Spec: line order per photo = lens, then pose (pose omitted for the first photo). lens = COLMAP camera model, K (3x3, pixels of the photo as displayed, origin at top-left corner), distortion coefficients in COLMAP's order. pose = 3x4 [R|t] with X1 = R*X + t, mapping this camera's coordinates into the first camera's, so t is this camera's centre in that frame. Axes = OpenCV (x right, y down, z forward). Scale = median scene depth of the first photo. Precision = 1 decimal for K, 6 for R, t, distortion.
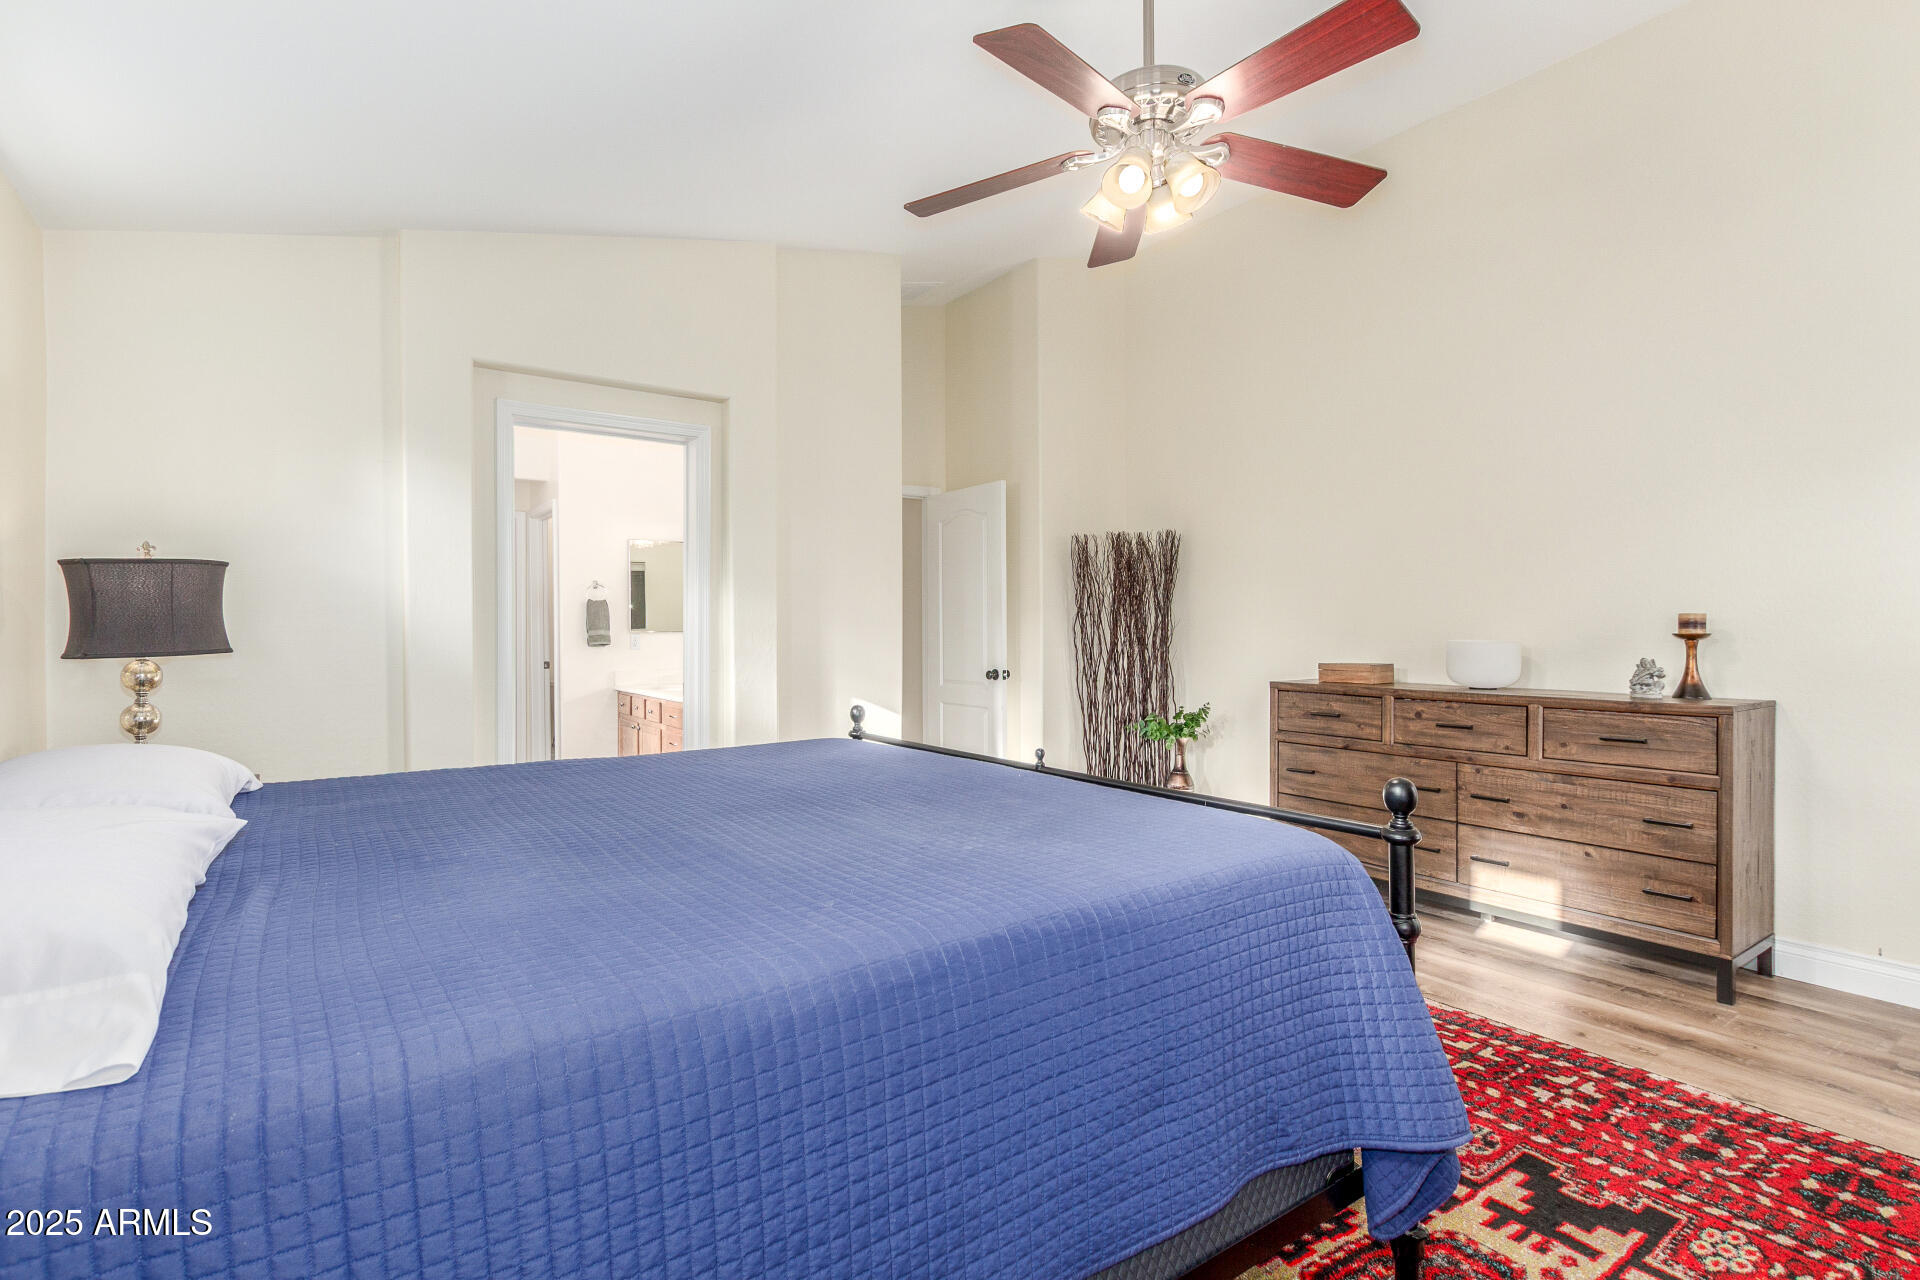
lens RADIAL K [[887.9, 0, 940.9], [0, 887.9, 634.5], [0, 0, 1]] dist [0.005654, -0.000505]
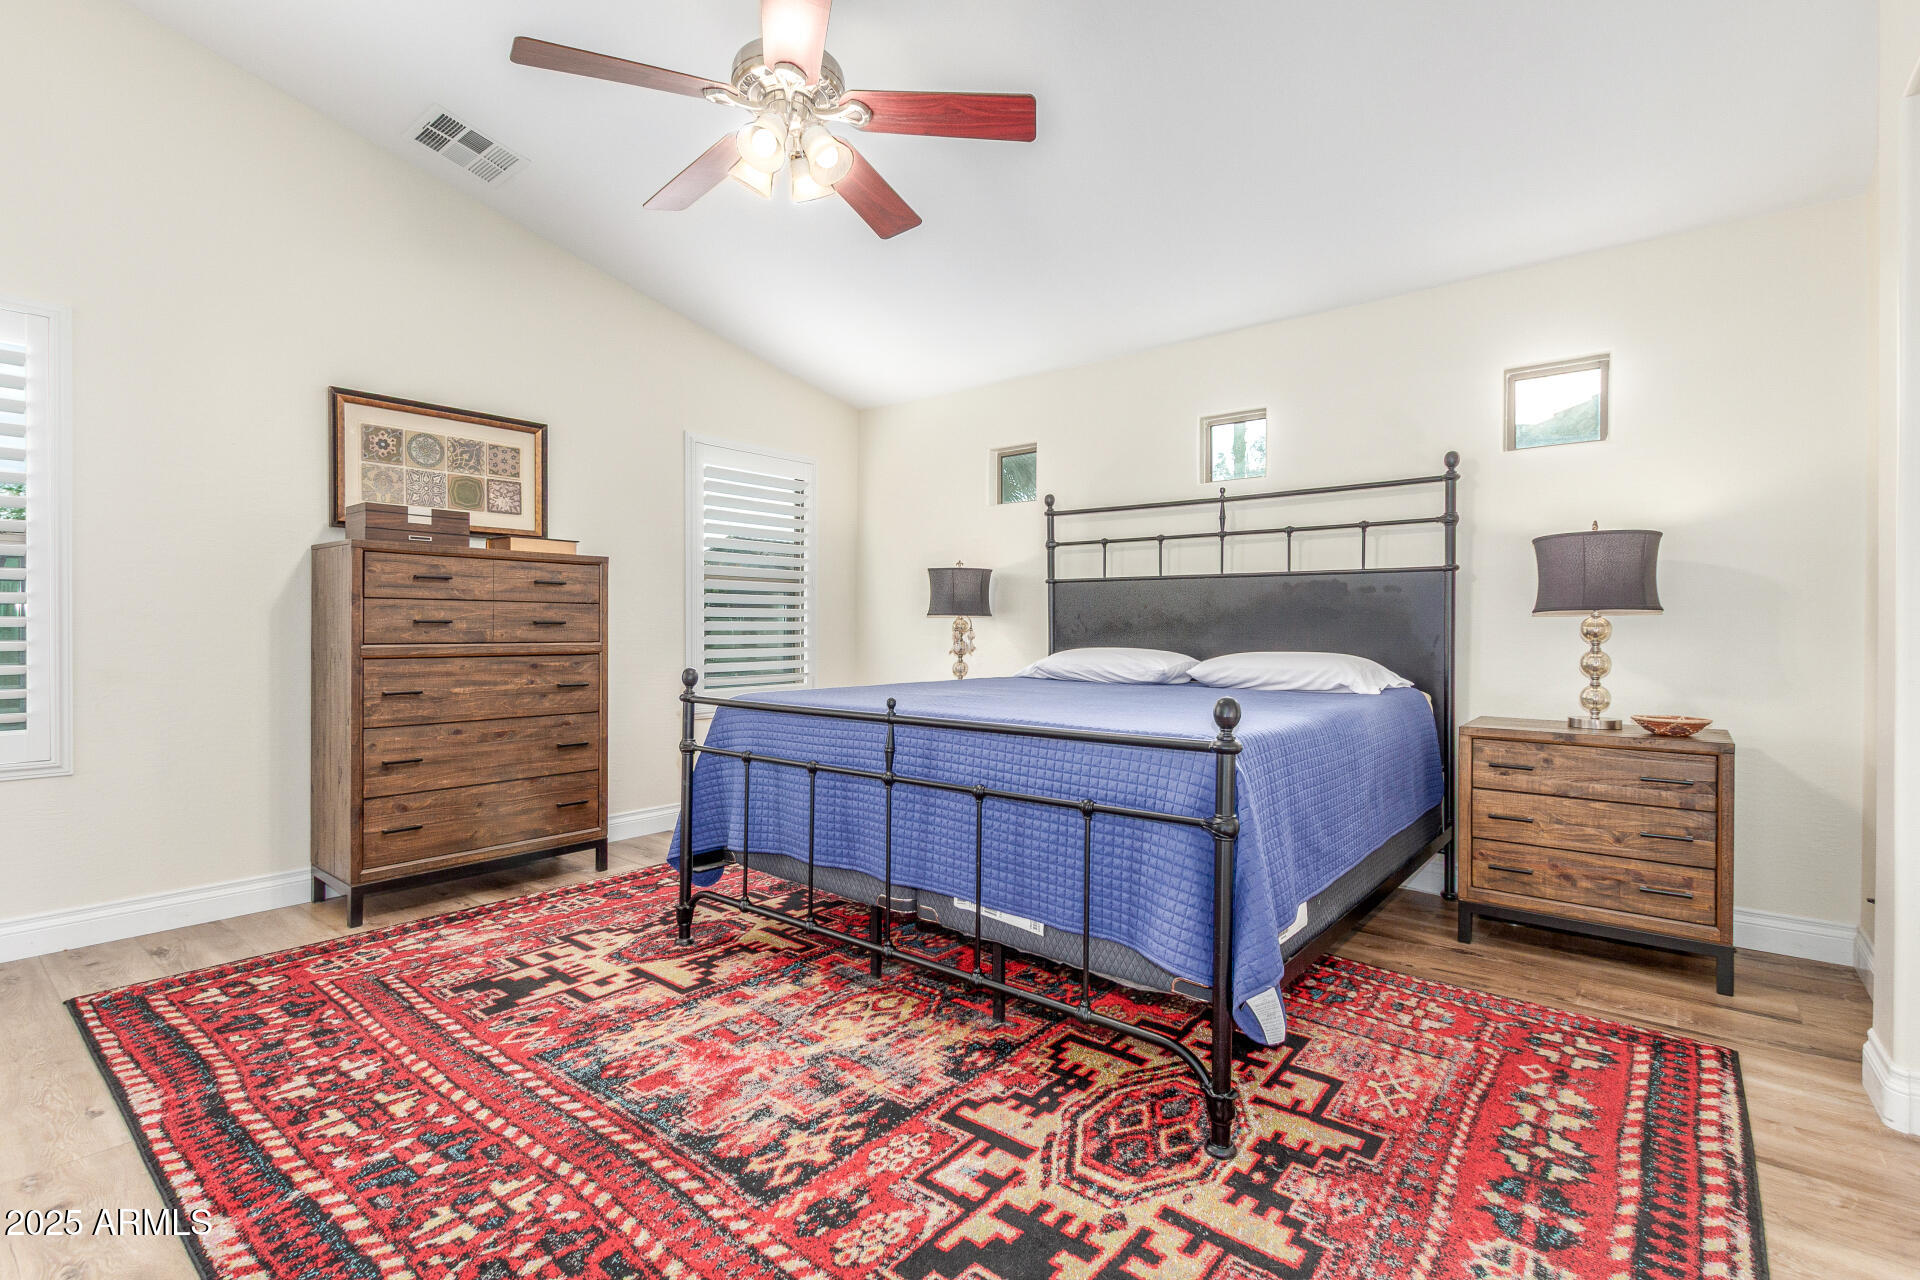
lens RADIAL K [[903.0, 0, 952.0], [0, 903.0, 634.4], [0, 0, 1]] dist [0.017166, -0.010601]
pose [[-0.969069, 0.001874, -0.246784, 0.317755], [-0.002192, 0.999866, 0.016200, 0.039690], [0.246781, 0.016240, -0.968935, 2.123136]]
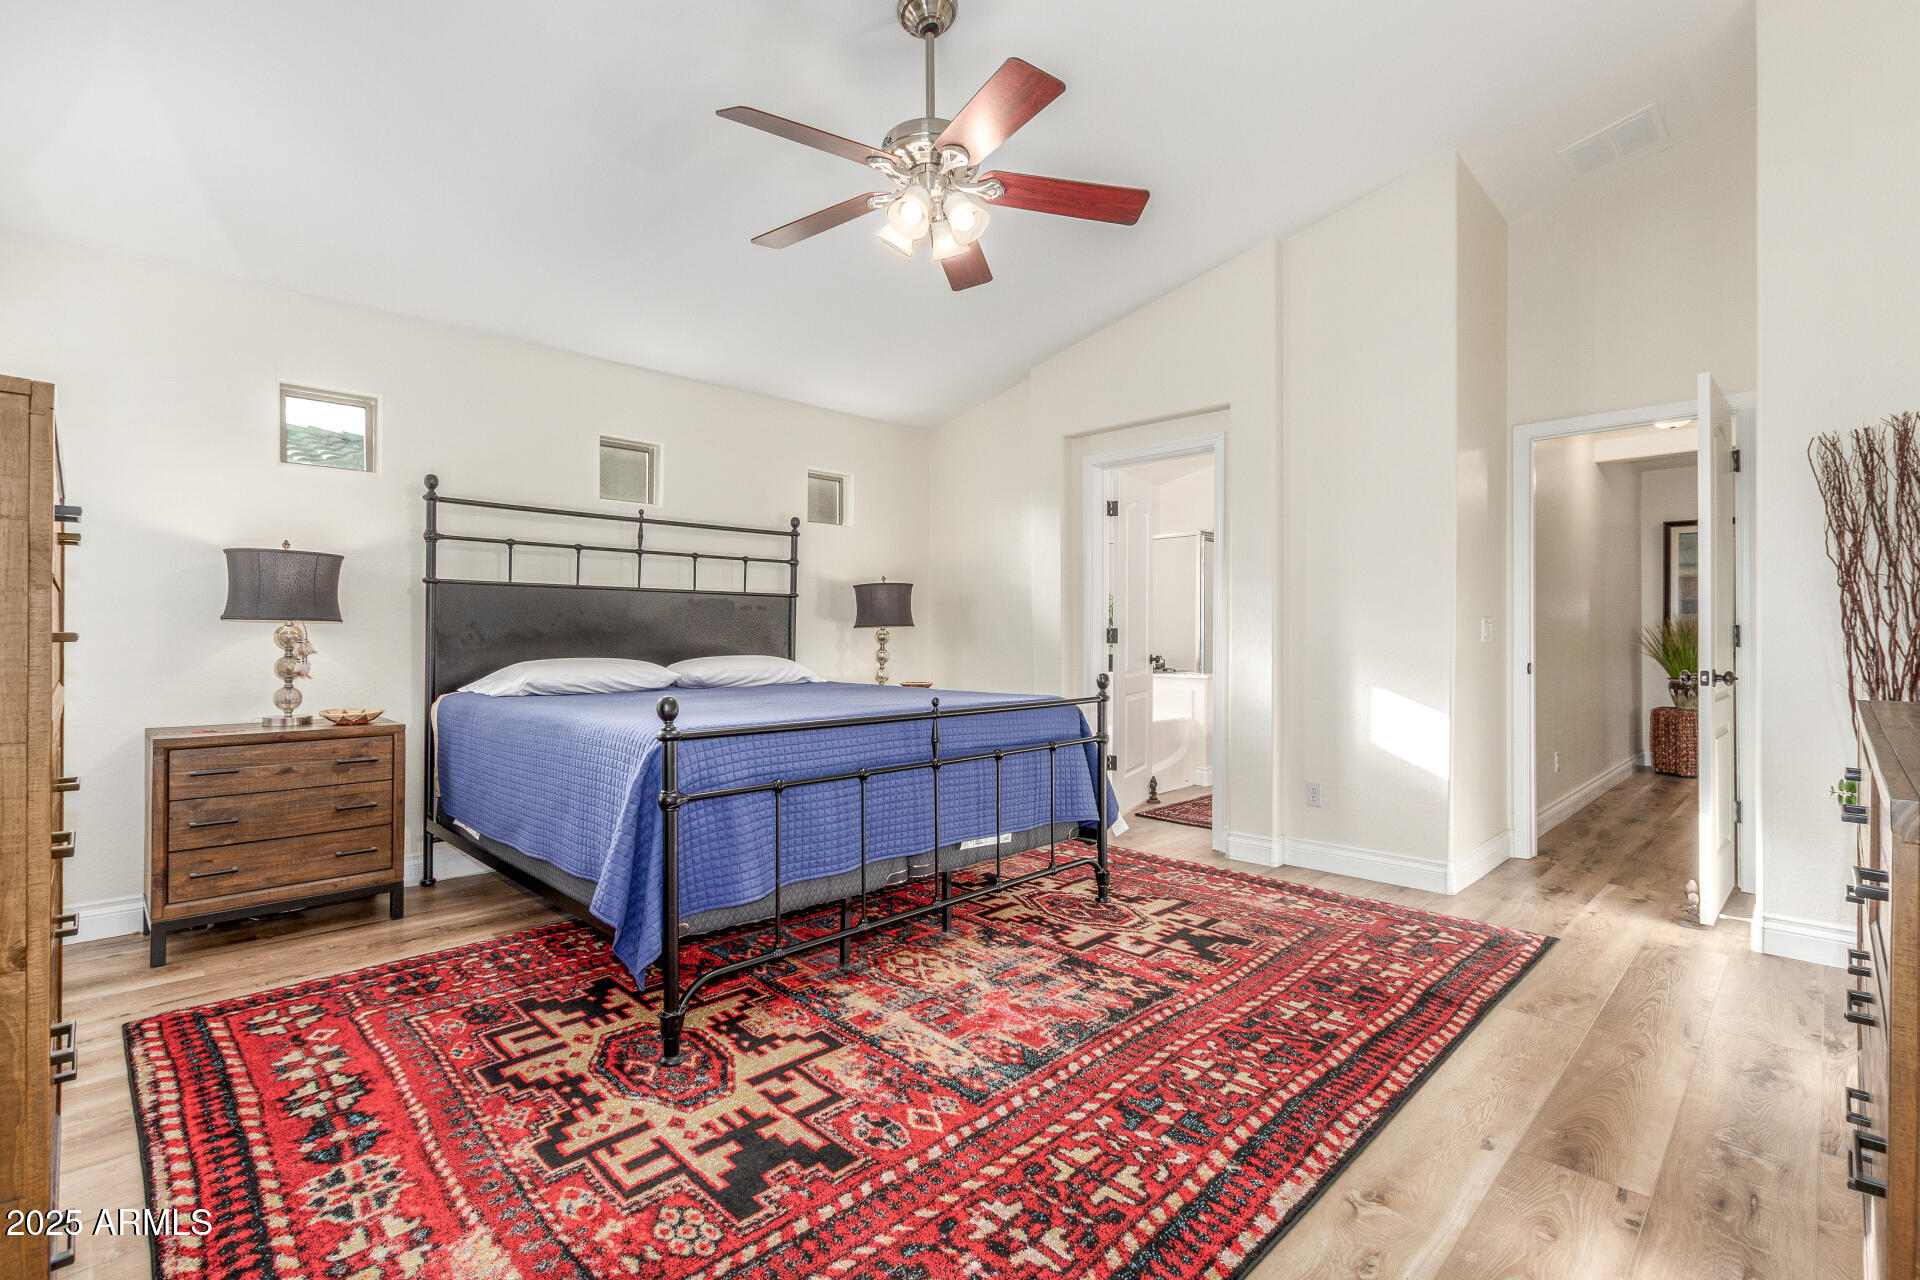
lens RADIAL K [[900.3, 0, 982.9], [0, 900.3, 632.4], [0, 0, 1]] dist [0.003965, -0.000146]
pose [[0.192018, 0.002286, -0.981389, 1.439095], [-0.008606, 0.999963, 0.000645, 0.037167], [0.981354, 0.008322, 0.192031, 0.856942]]
